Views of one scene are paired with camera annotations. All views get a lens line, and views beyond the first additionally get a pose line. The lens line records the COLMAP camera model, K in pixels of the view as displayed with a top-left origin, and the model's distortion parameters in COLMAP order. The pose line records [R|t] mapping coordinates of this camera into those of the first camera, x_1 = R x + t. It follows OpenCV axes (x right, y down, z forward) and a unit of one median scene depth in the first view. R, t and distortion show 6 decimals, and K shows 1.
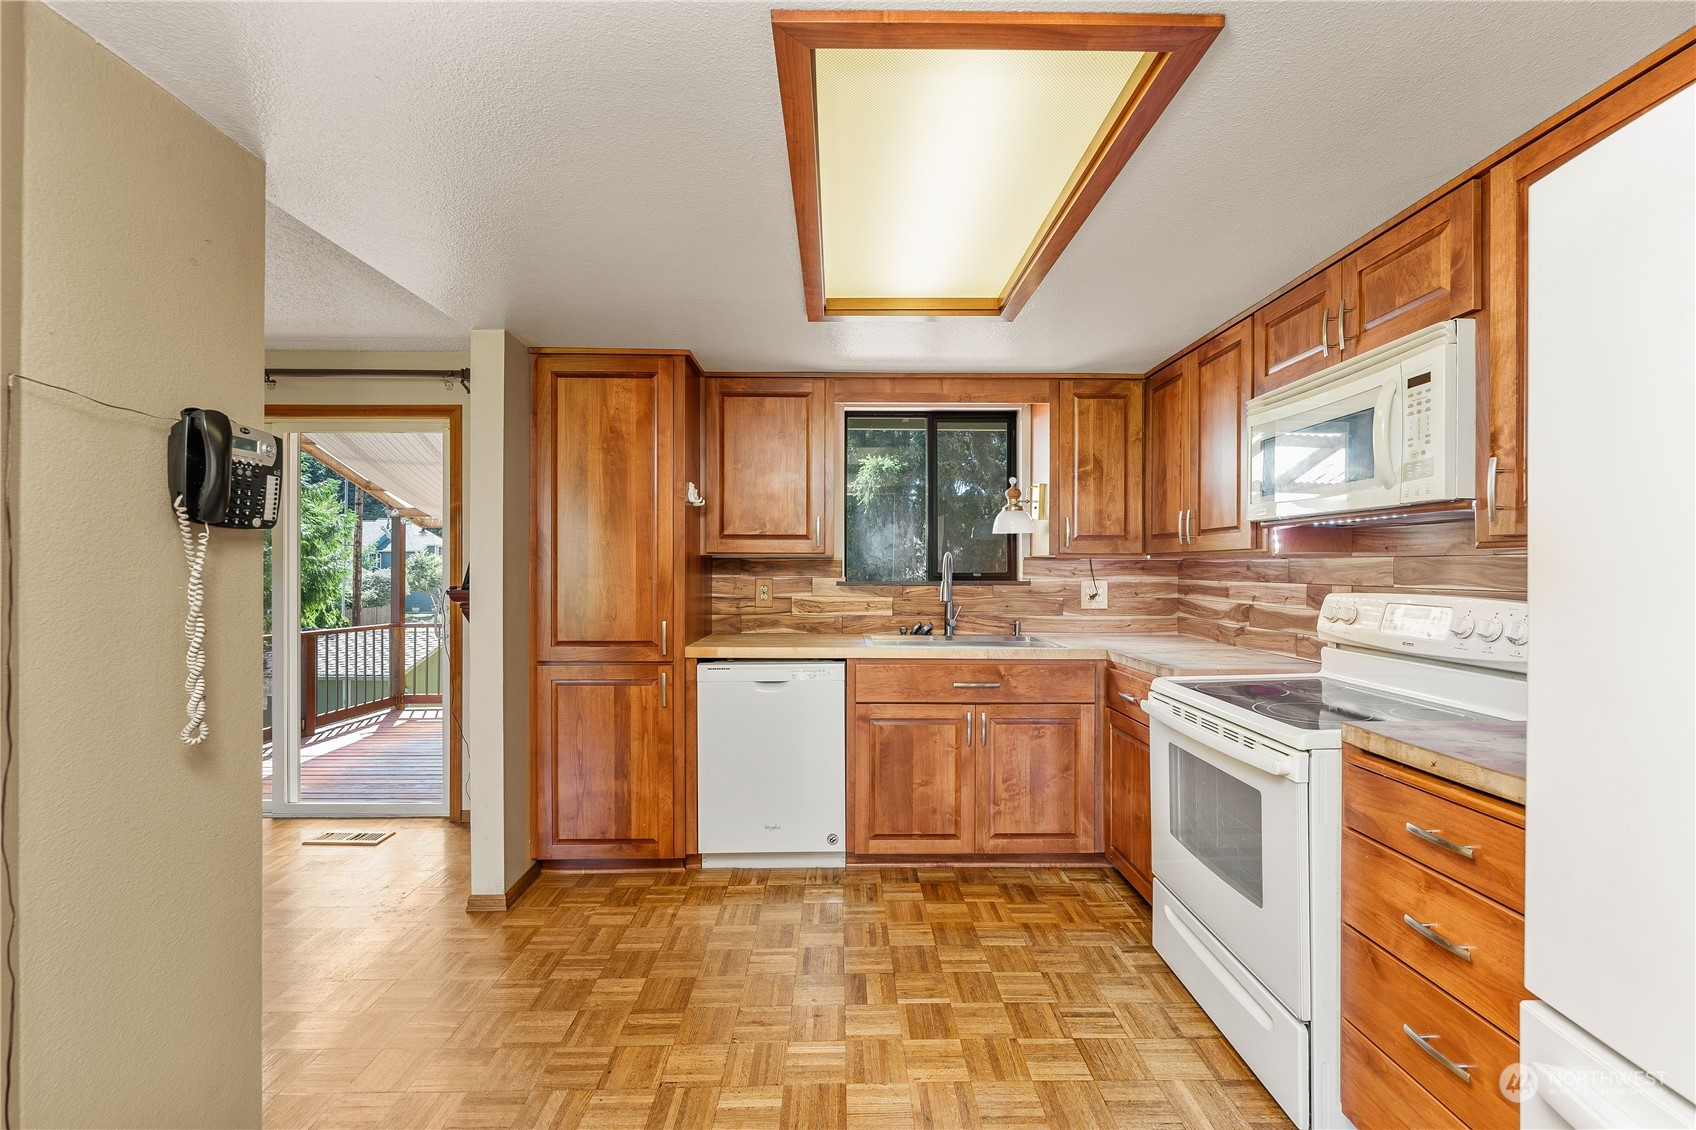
lens RADIAL K [[696.1, 0, 852.3], [0, 696.1, 566.2], [0, 0, 1]] dist [-0.002501, -0.000093]
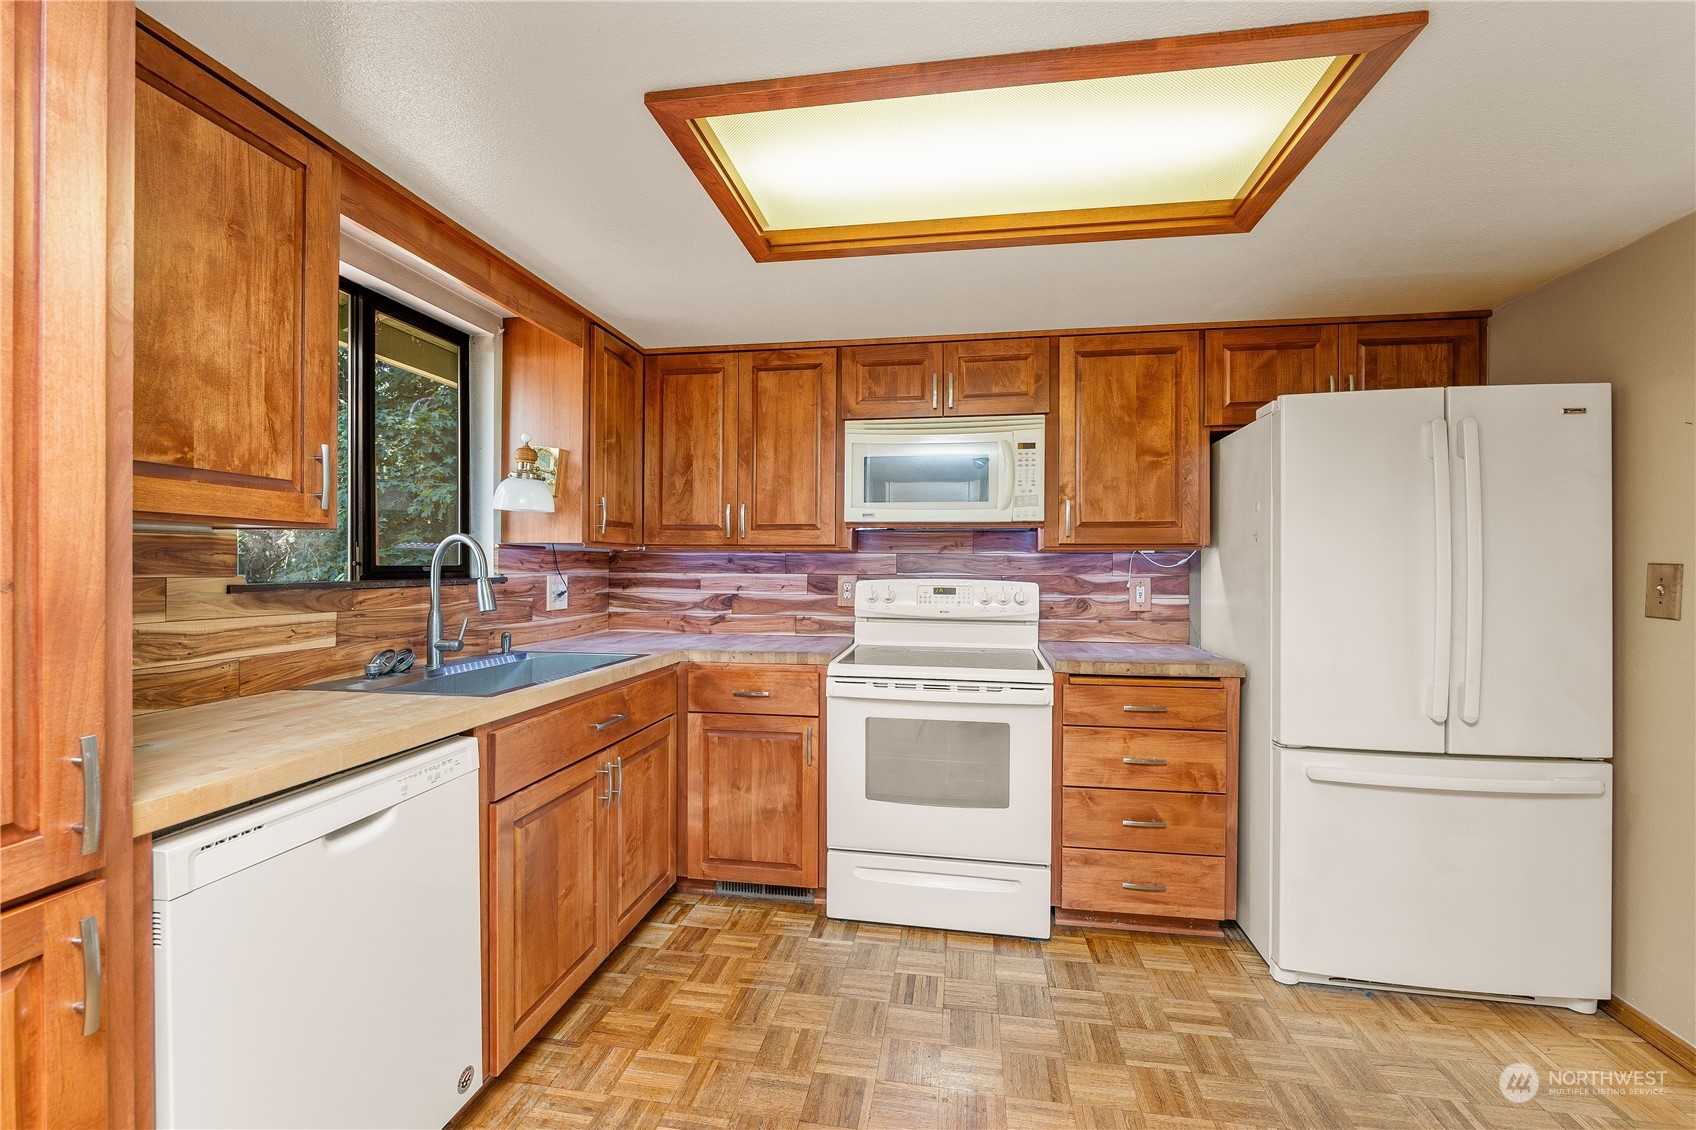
lens RADIAL K [[696.1, 0, 849.3], [0, 696.1, 566.0], [0, 0, 1]] dist [-0.002501, -0.000093]
pose [[0.176079, -0.001422, 0.984375, -0.471718], [-0.006835, 0.999973, 0.002667, 0.006509], [-0.984352, -0.007197, 0.176064, 0.613119]]
